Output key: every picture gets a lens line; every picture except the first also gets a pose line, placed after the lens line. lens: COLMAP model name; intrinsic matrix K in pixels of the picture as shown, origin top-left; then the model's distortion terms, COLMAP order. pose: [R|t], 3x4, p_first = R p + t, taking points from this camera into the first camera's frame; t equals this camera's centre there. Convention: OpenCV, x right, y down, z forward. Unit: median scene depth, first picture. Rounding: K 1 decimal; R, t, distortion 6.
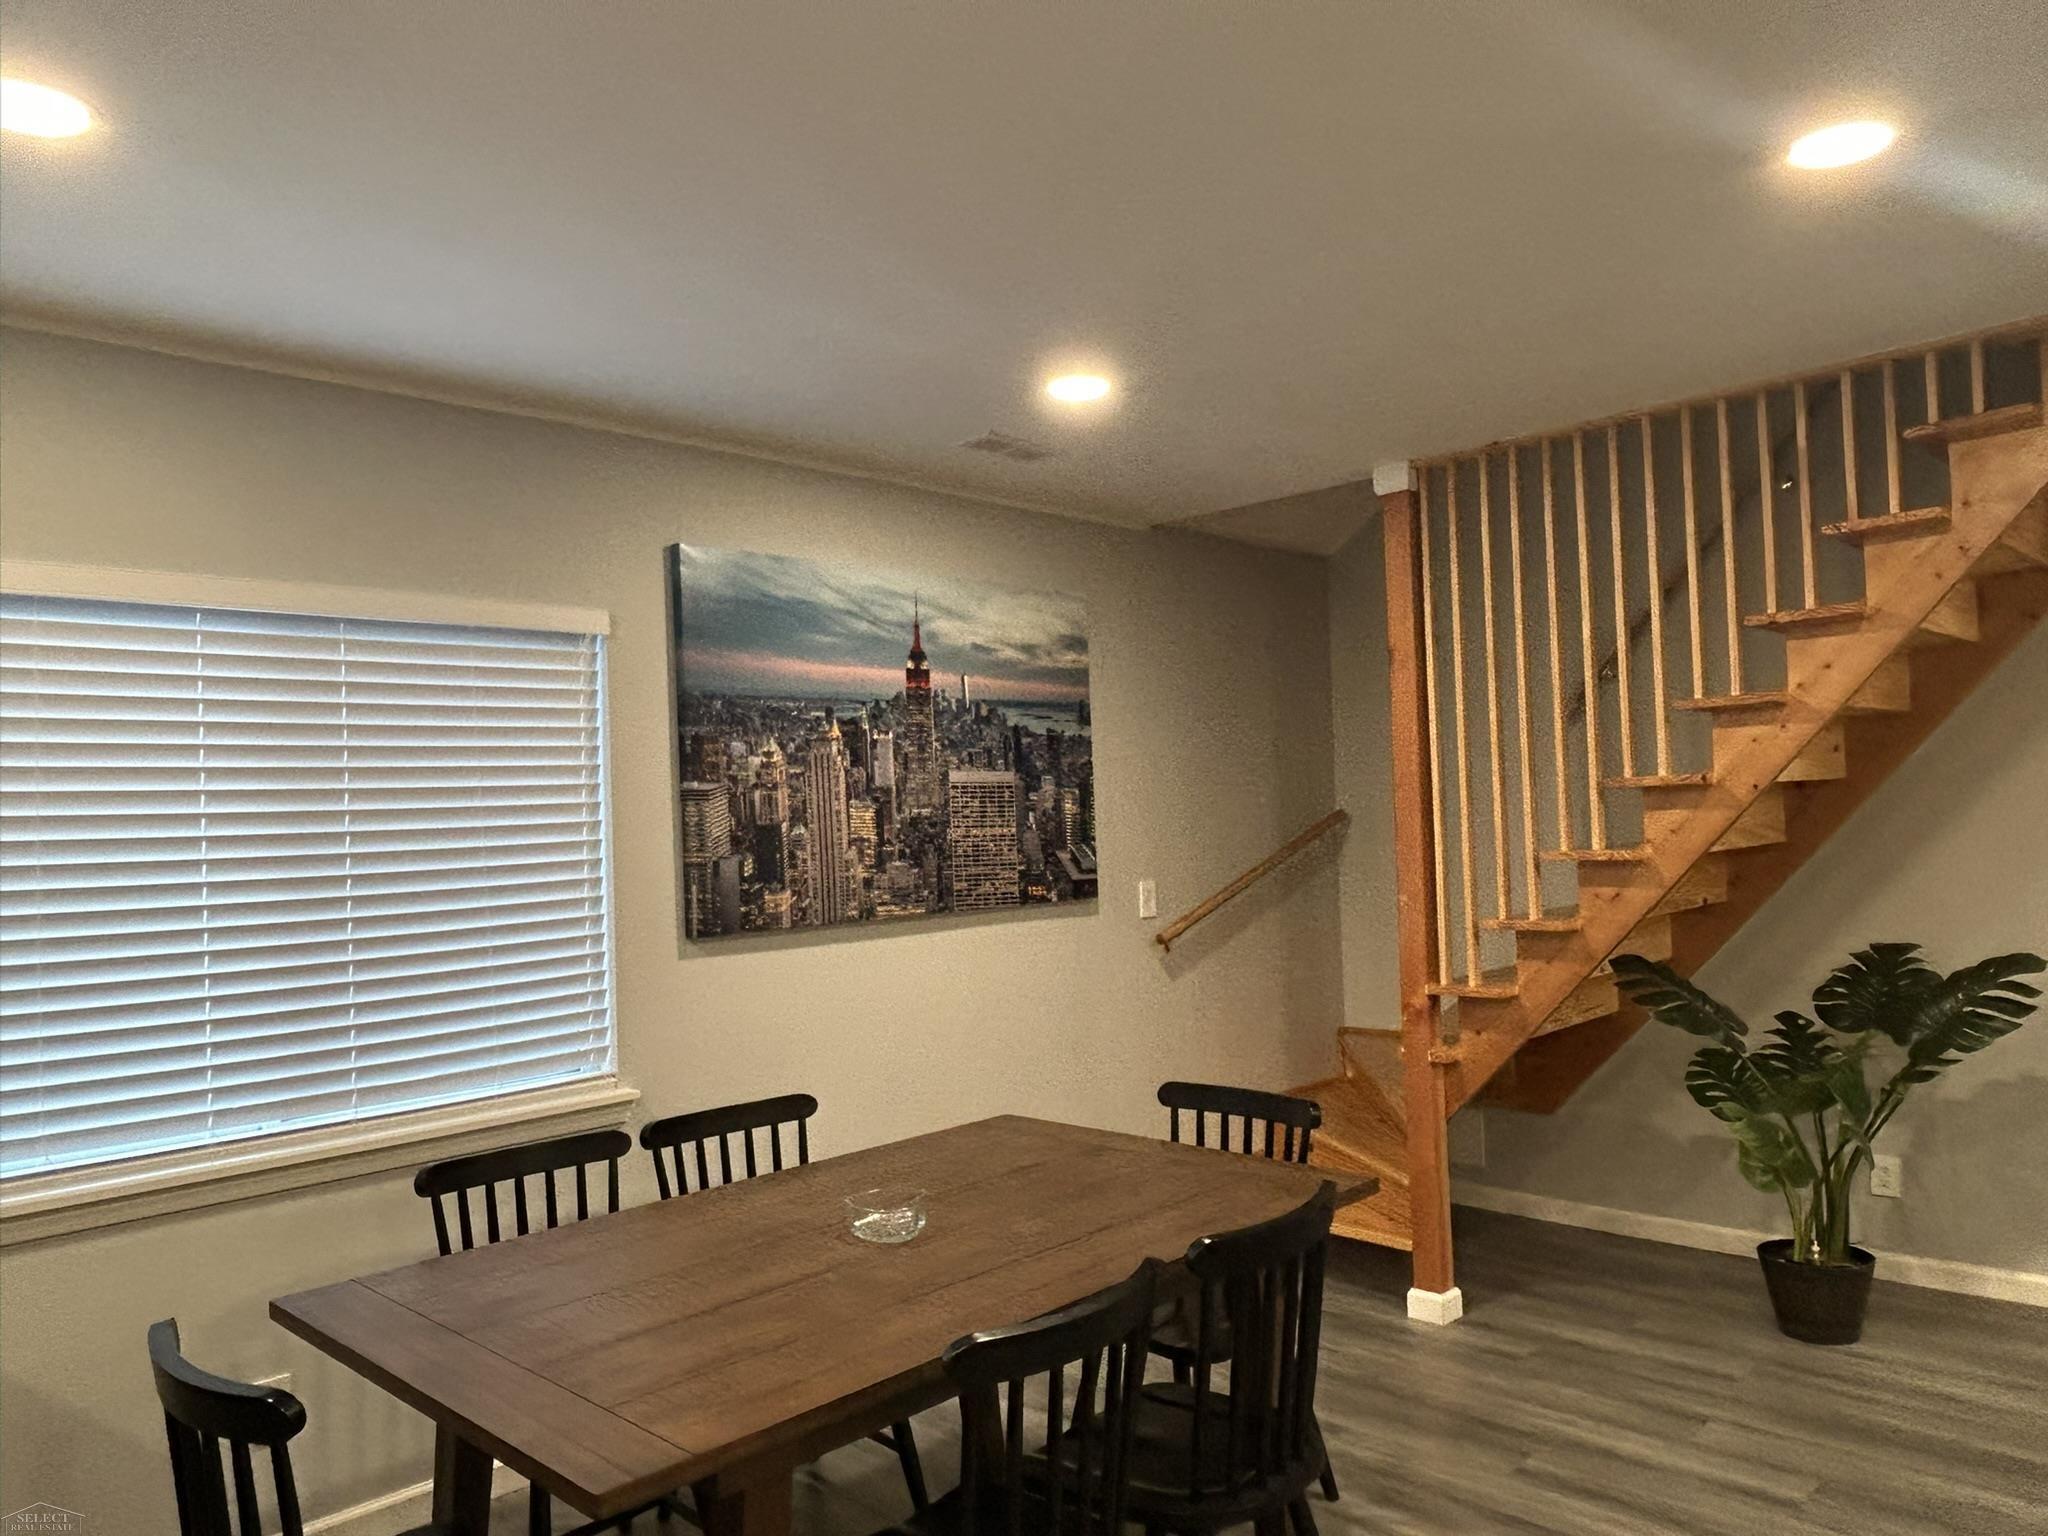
lens RADIAL K [[1430.6, 0, 1023.9], [0, 1430.6, 757.6], [0, 0, 1]] dist [-0.005541, -0.004959]
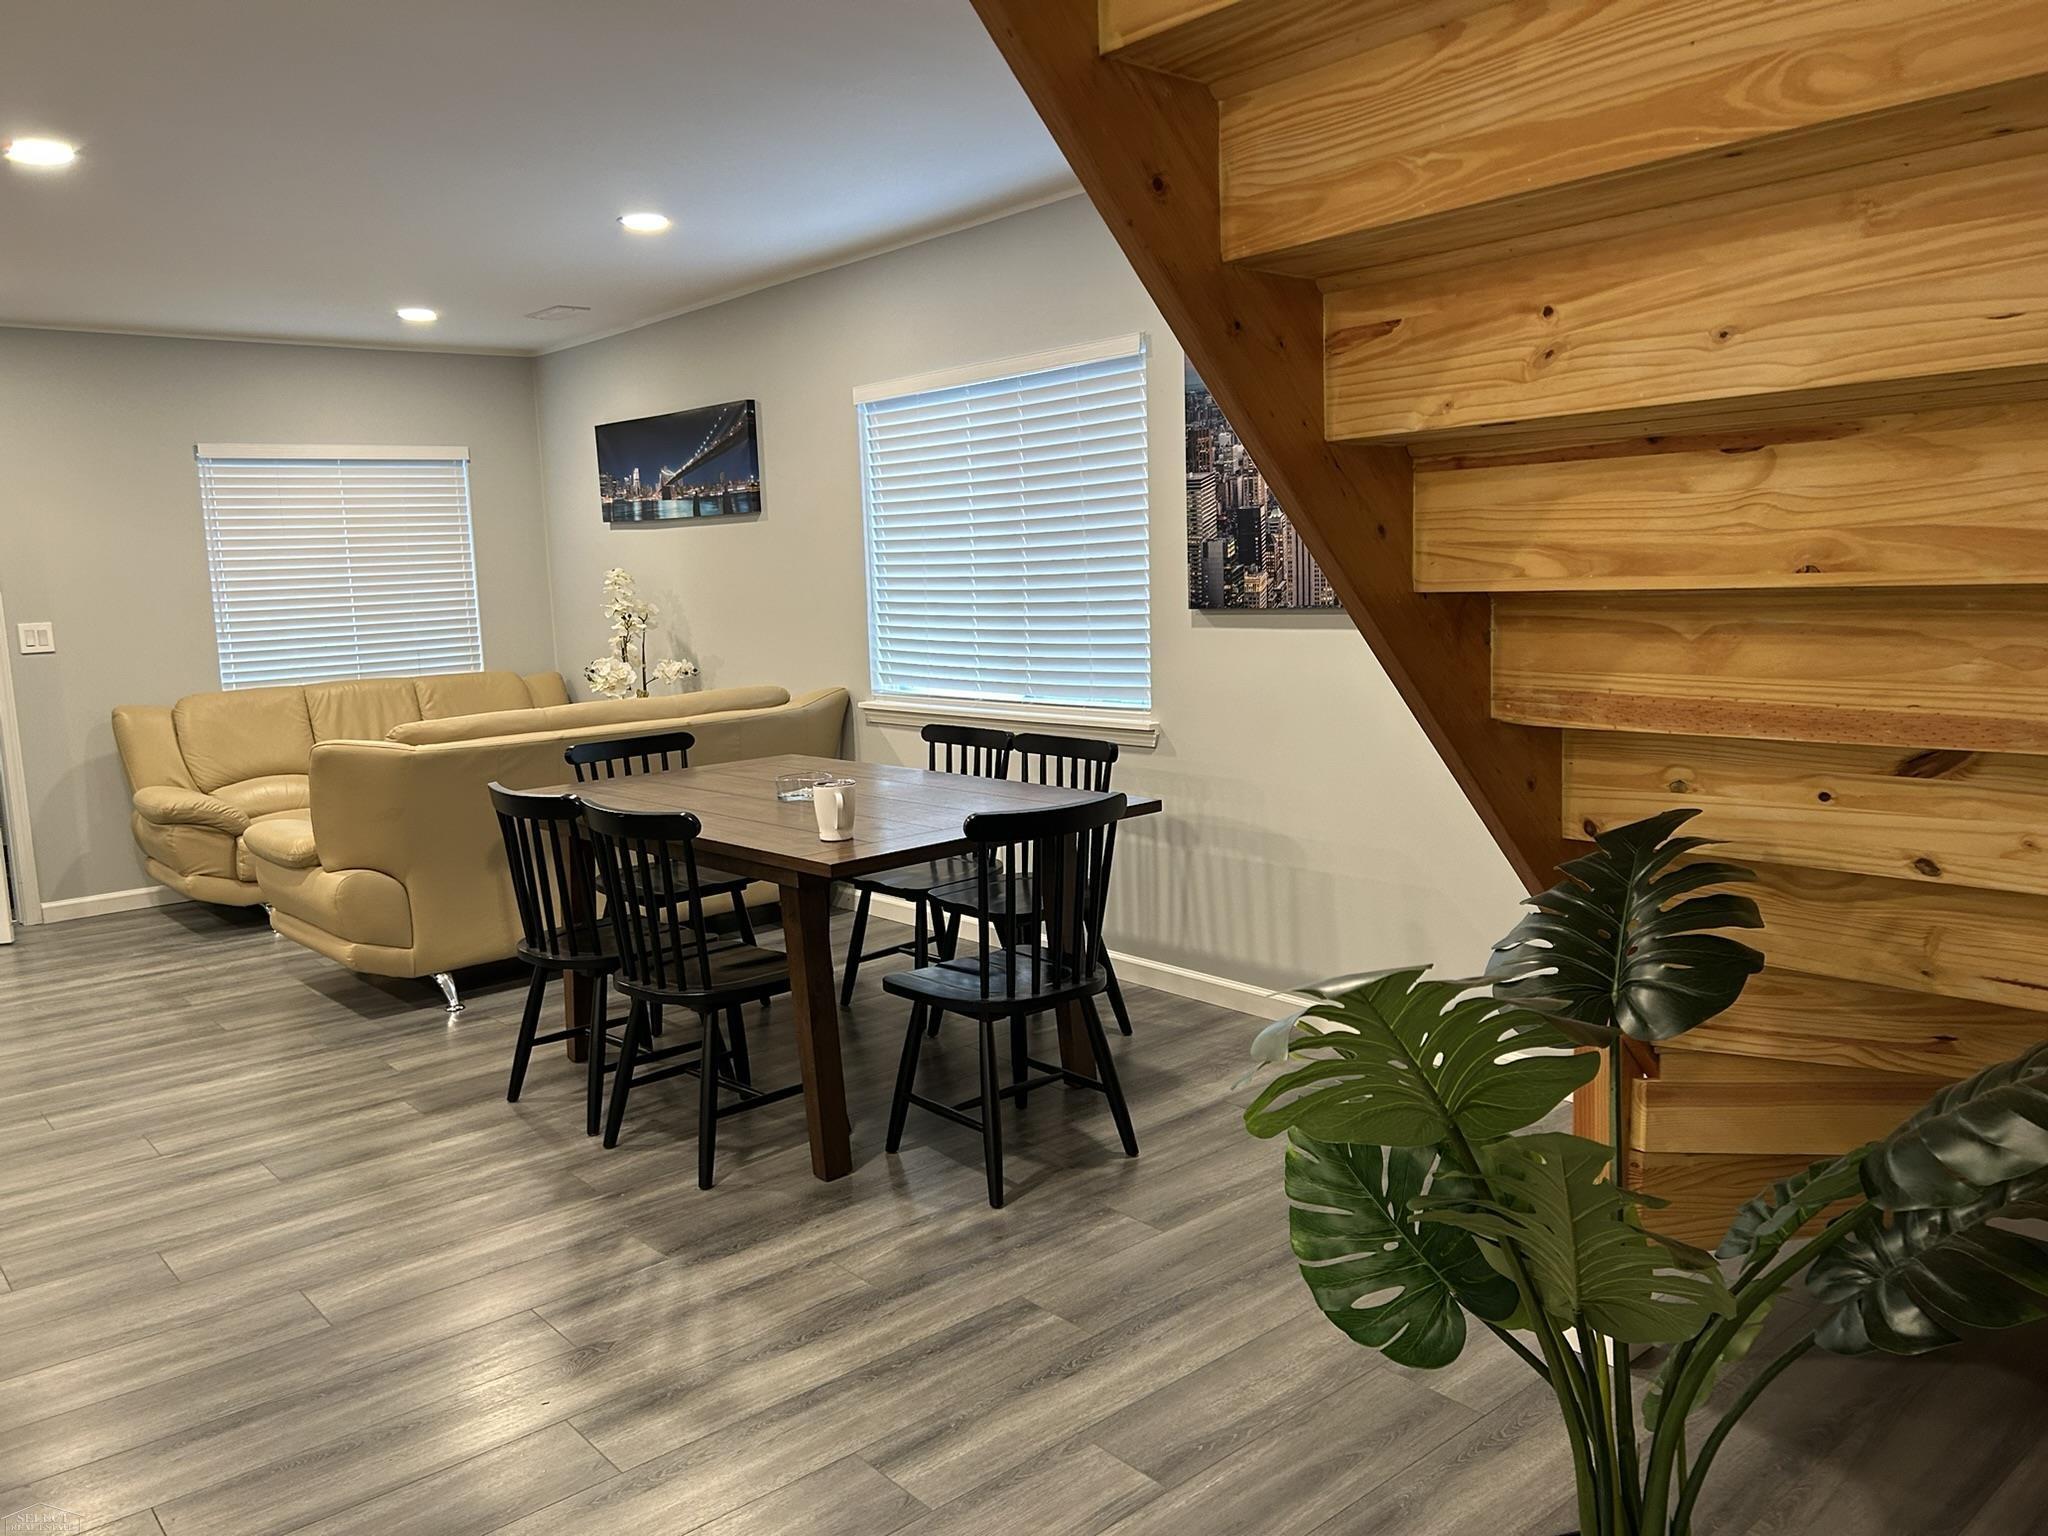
lens RADIAL K [[1562.6, 0, 1027.9], [0, 1562.6, 785.8], [0, 0, 1]] dist [0.078229, 0.001744]
pose [[-0.089276, 0.181912, -0.979254, 1.035412], [0.084849, 0.980995, 0.174500, 0.031804], [0.992386, -0.067510, -0.103015, 0.960562]]
